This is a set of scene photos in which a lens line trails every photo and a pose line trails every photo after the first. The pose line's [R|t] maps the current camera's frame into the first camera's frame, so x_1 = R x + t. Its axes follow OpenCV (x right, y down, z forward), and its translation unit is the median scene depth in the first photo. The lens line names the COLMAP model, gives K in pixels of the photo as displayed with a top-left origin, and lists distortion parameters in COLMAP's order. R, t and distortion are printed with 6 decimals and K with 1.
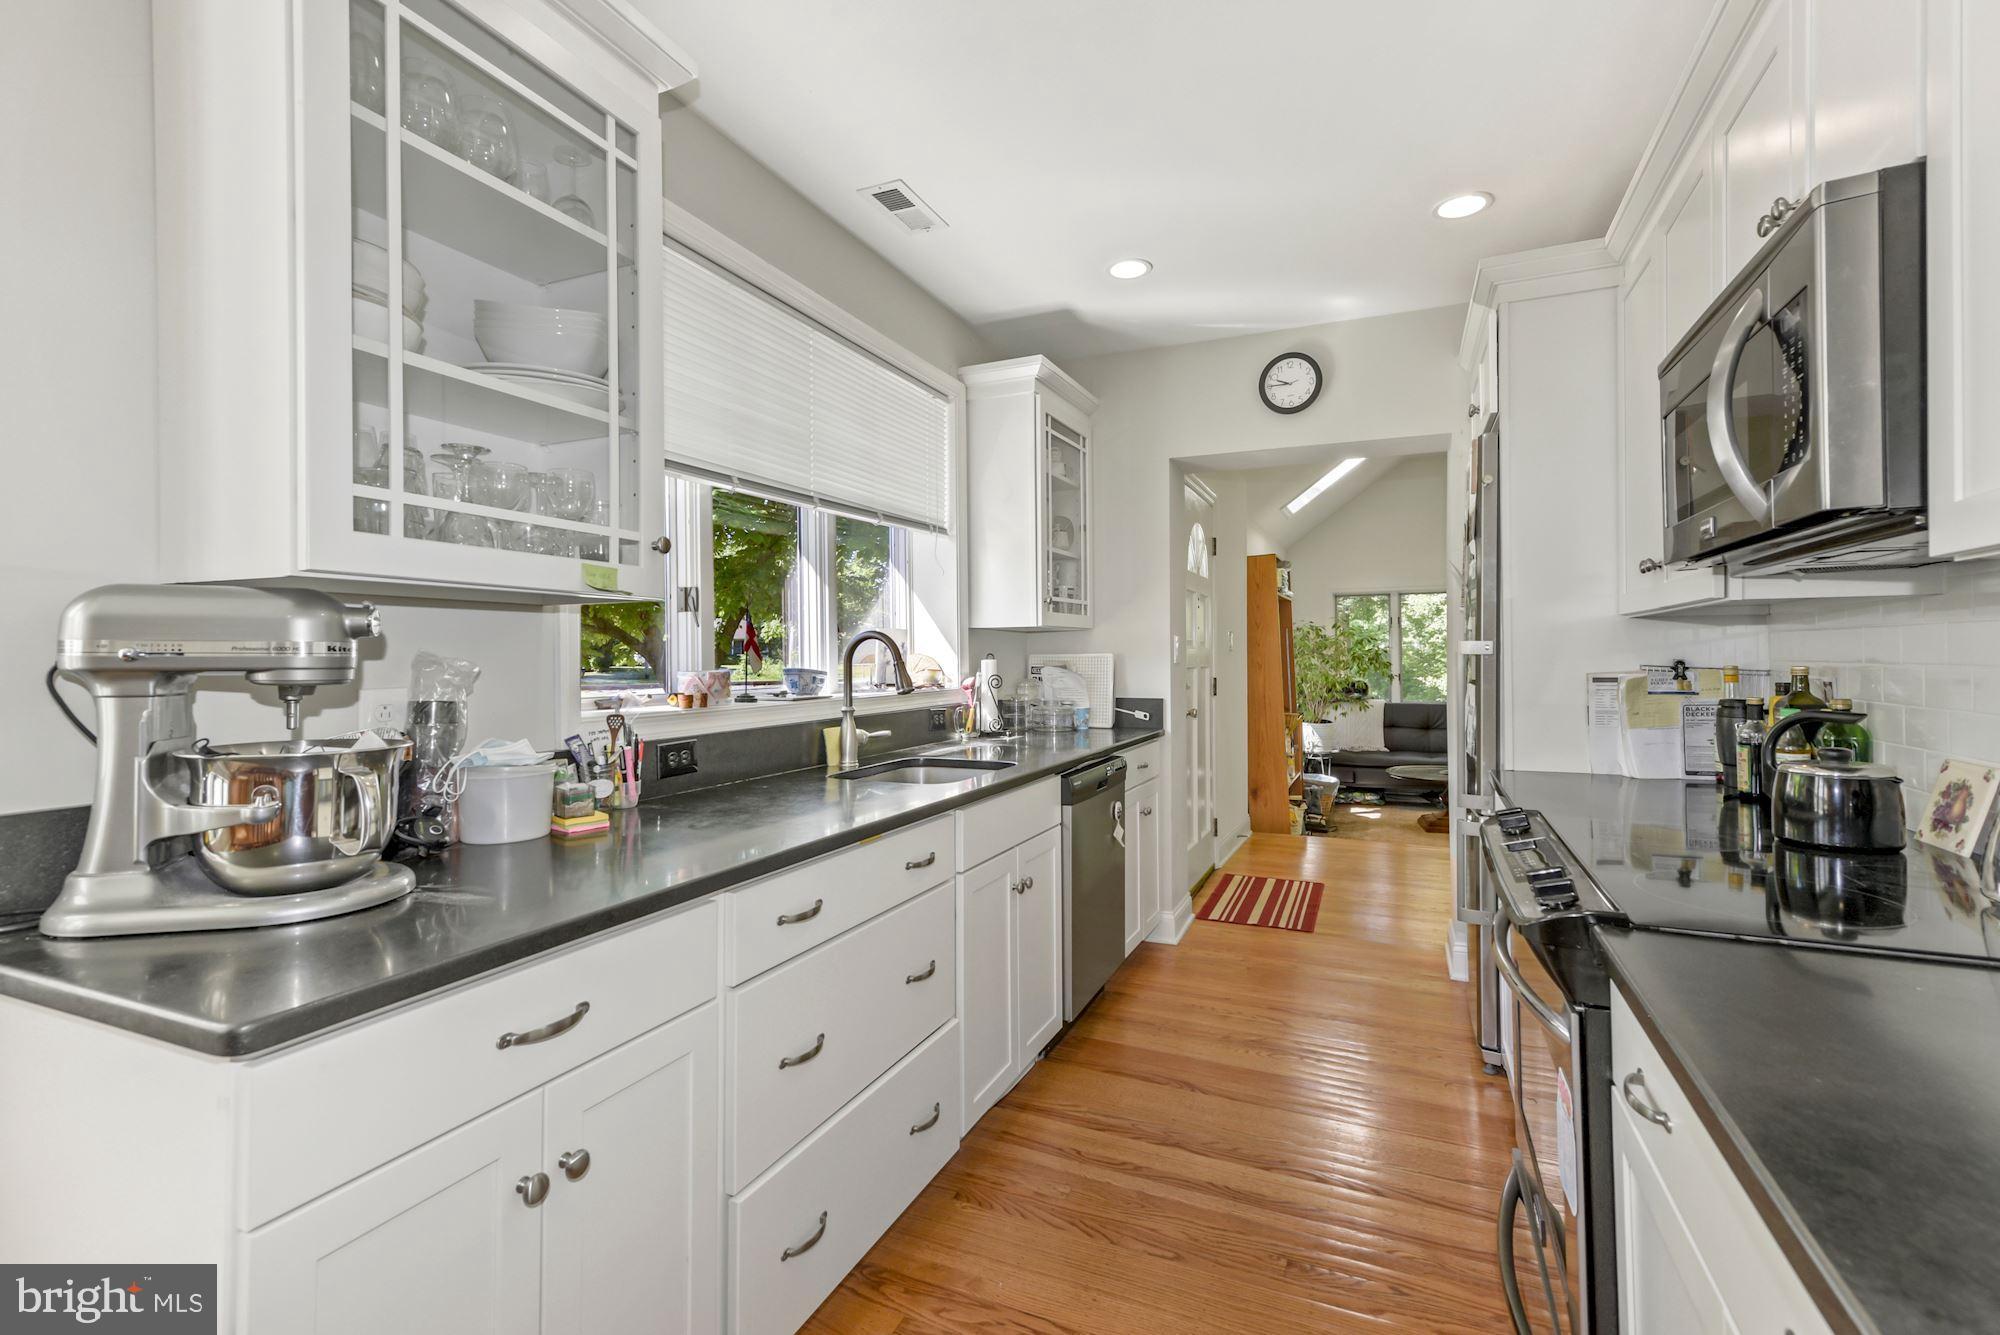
lens RADIAL K [[884.0, 0, 1003.7], [0, 884.0, 650.6], [0, 0, 1]] dist [0.001033, -0.000856]
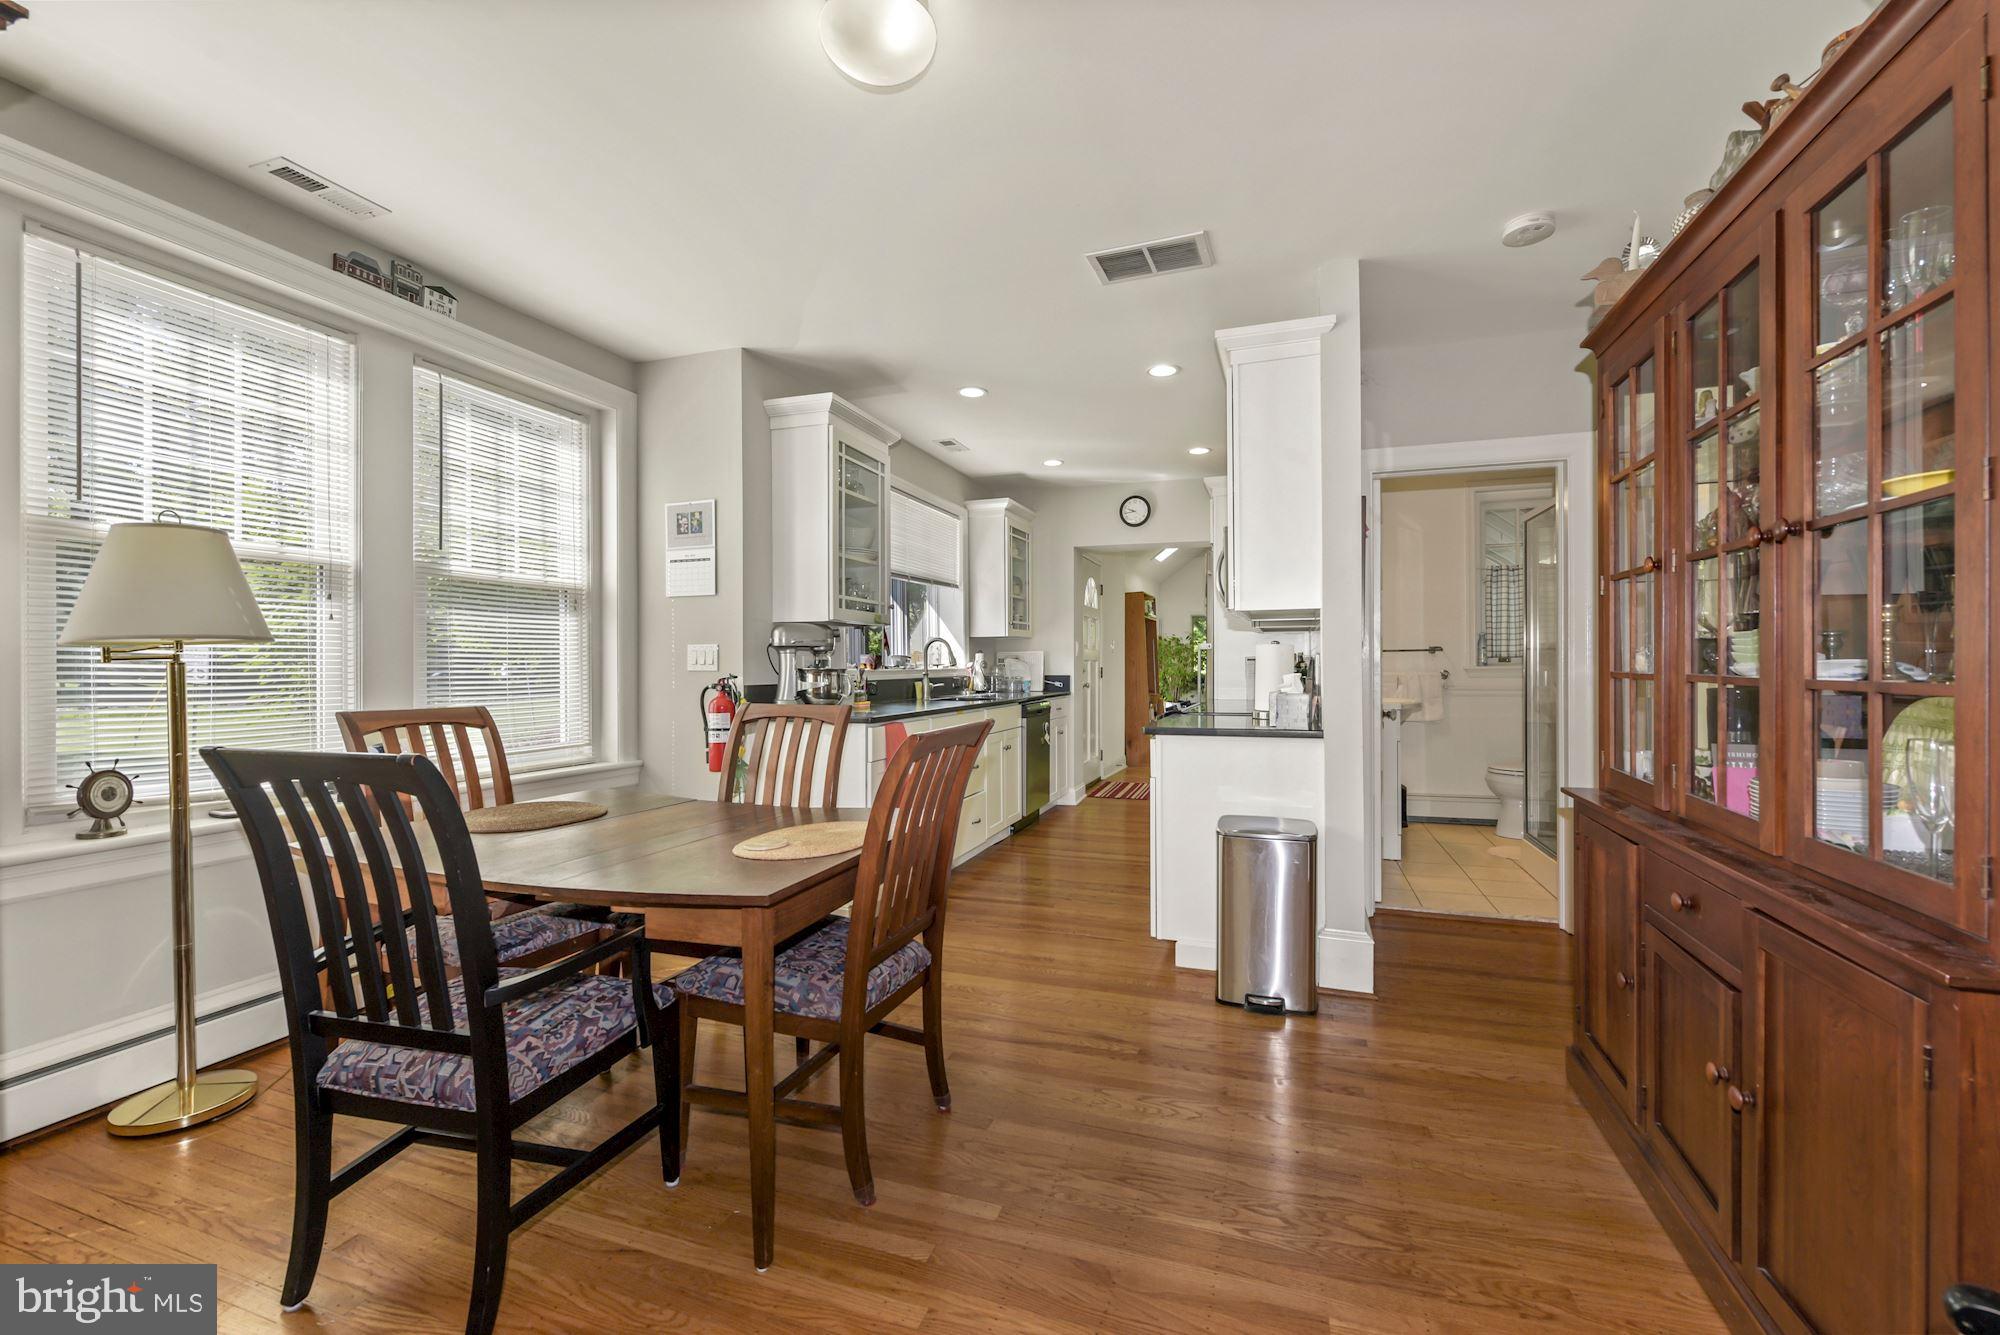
lens RADIAL K [[884.0, 0, 999.5], [0, 884.0, 668.6], [0, 0, 1]] dist [0.001033, -0.000856]
pose [[0.996363, 0.003921, 0.085124, -0.137166], [-0.004622, 0.999957, 0.008041, 0.027404], [-0.085089, -0.008406, 0.996338, -0.915919]]
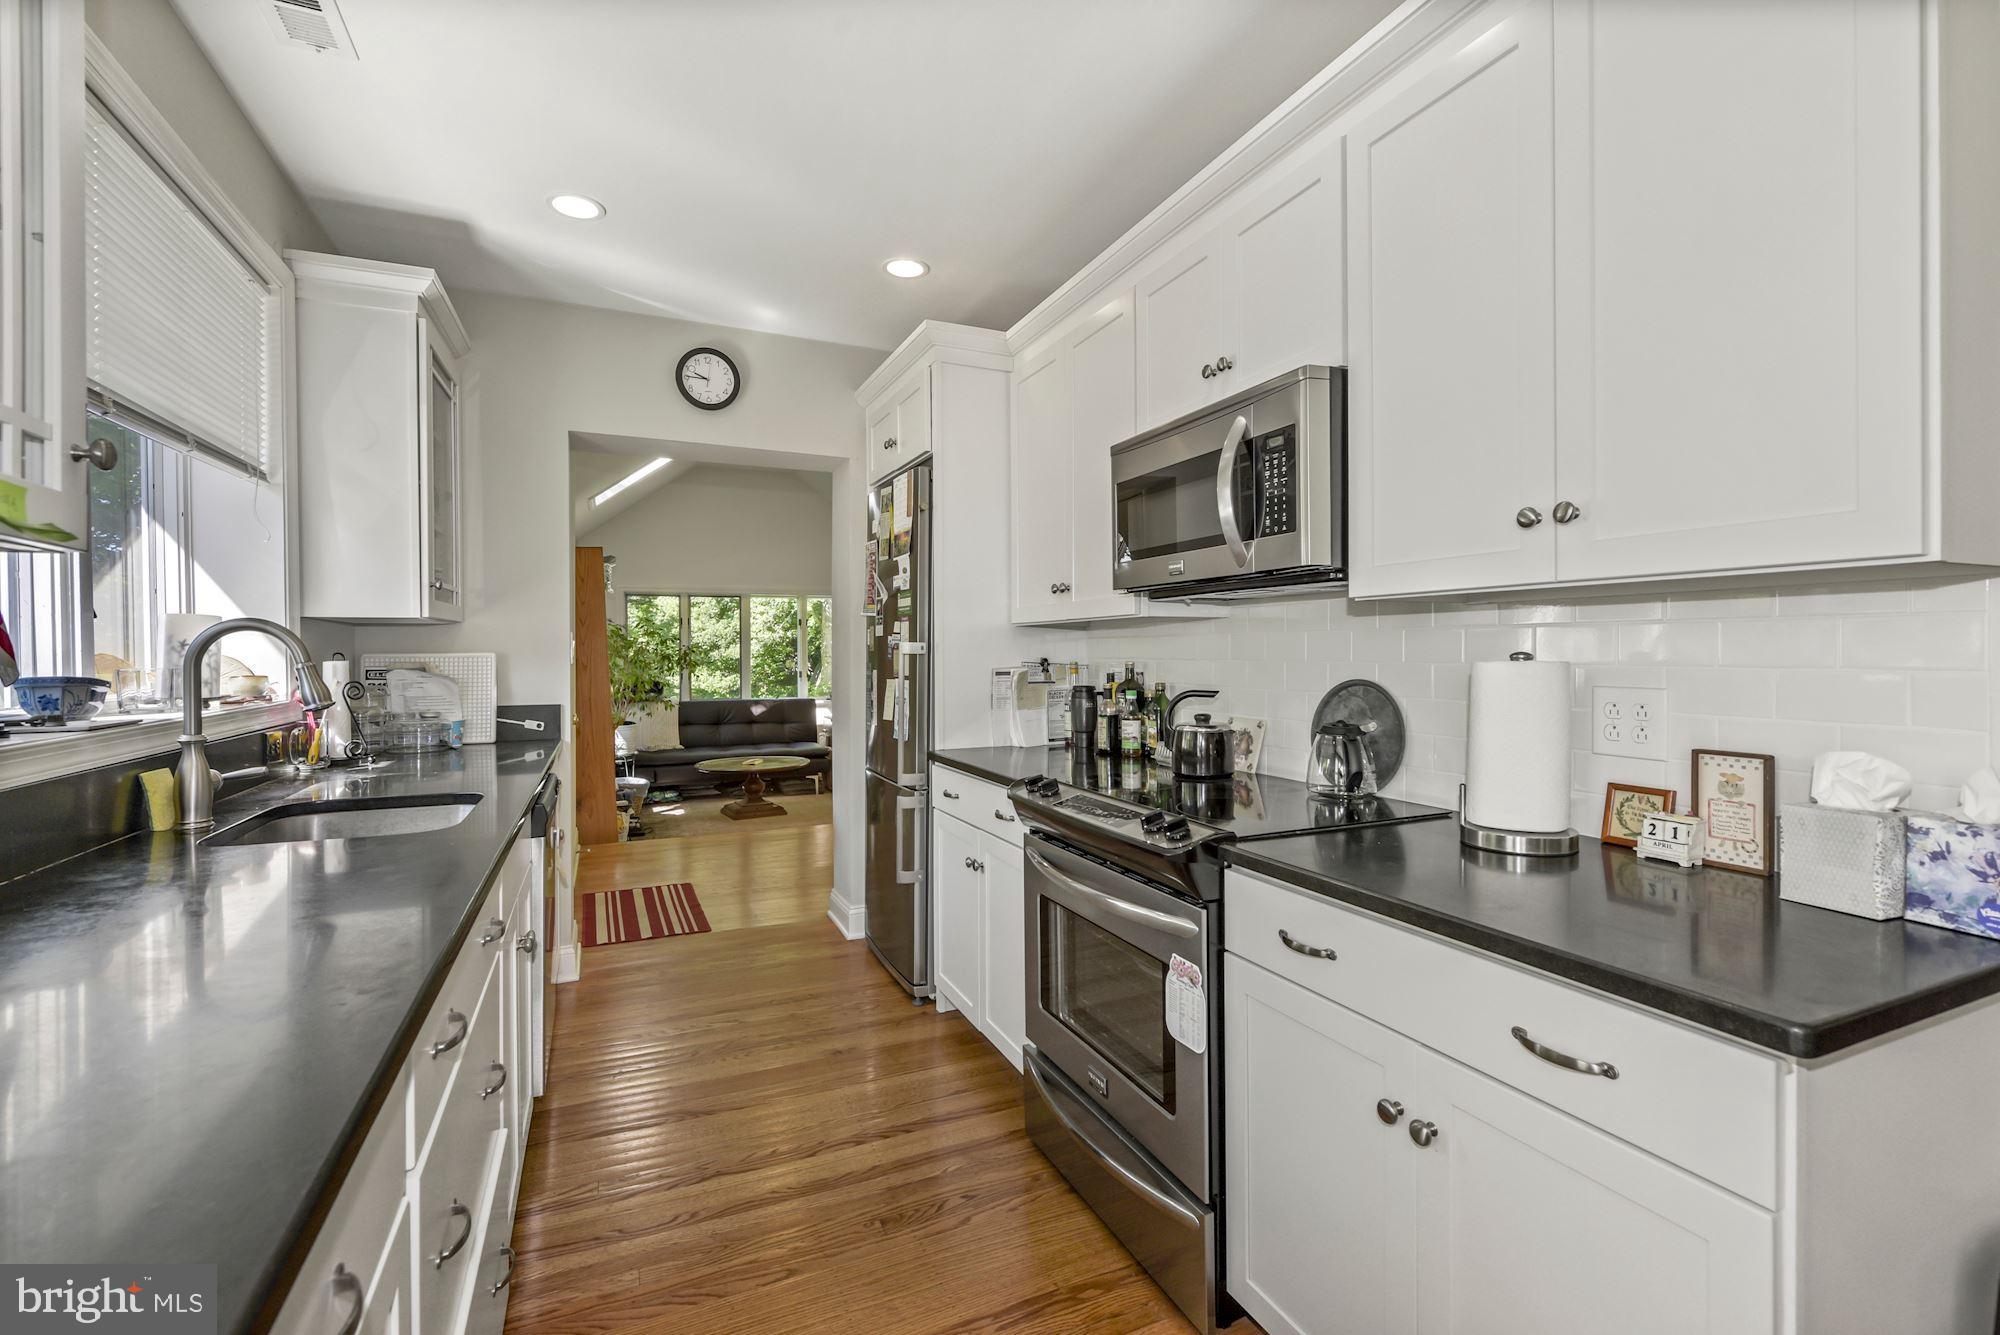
lens RADIAL K [[884.0, 0, 999.7], [0, 884.0, 659.6], [0, 0, 1]] dist [0.001033, -0.000856]
pose [[0.659705, -0.004282, 0.751512, -0.205731], [-0.003445, 0.999956, 0.008722, 0.000881], [-0.751517, -0.008343, 0.659661, 0.103064]]
